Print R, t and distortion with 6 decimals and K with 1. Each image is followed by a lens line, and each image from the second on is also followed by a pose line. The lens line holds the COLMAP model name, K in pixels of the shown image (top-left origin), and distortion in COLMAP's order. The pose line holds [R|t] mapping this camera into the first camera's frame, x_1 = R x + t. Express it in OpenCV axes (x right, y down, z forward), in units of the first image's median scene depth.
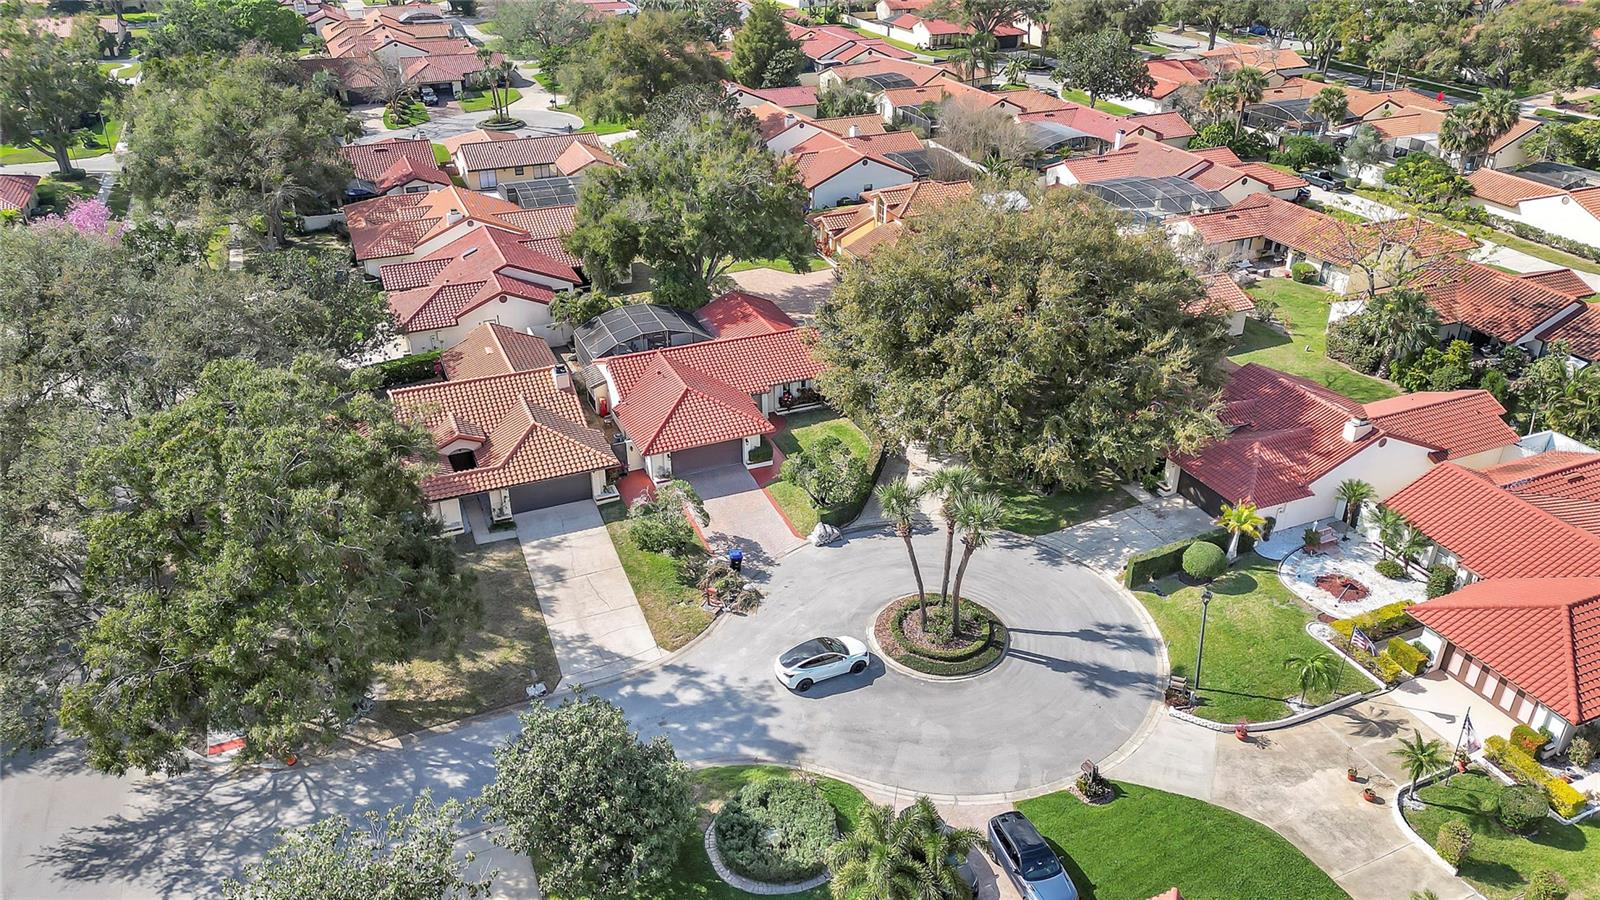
lens RADIAL K [[1113.2, 0, 800.0], [0, 1113.2, 450.0], [0, 0, 1]] dist [0.079829, 0.000279]
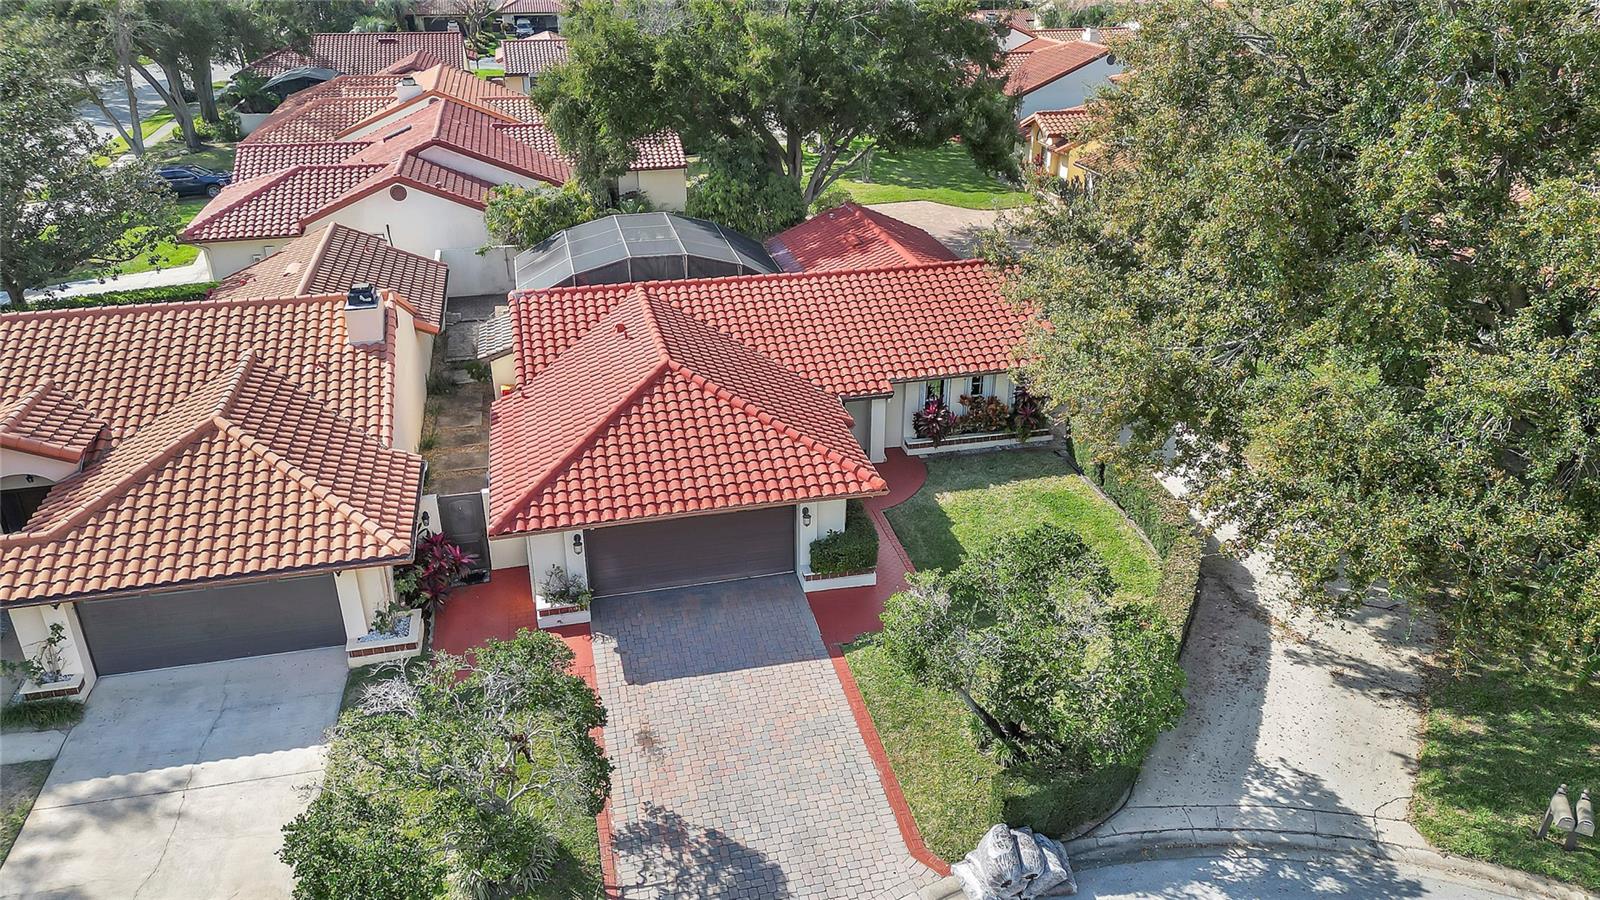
lens RADIAL K [[1113.2, 0, 800.0], [0, 1113.2, 450.0], [0, 0, 1]] dist [0.079829, 0.000279]
pose [[0.985294, 0.076306, -0.152882, 0.003742], [-0.083710, 0.995580, -0.042582, -0.013713], [0.148957, 0.054754, 0.987327, 0.648355]]
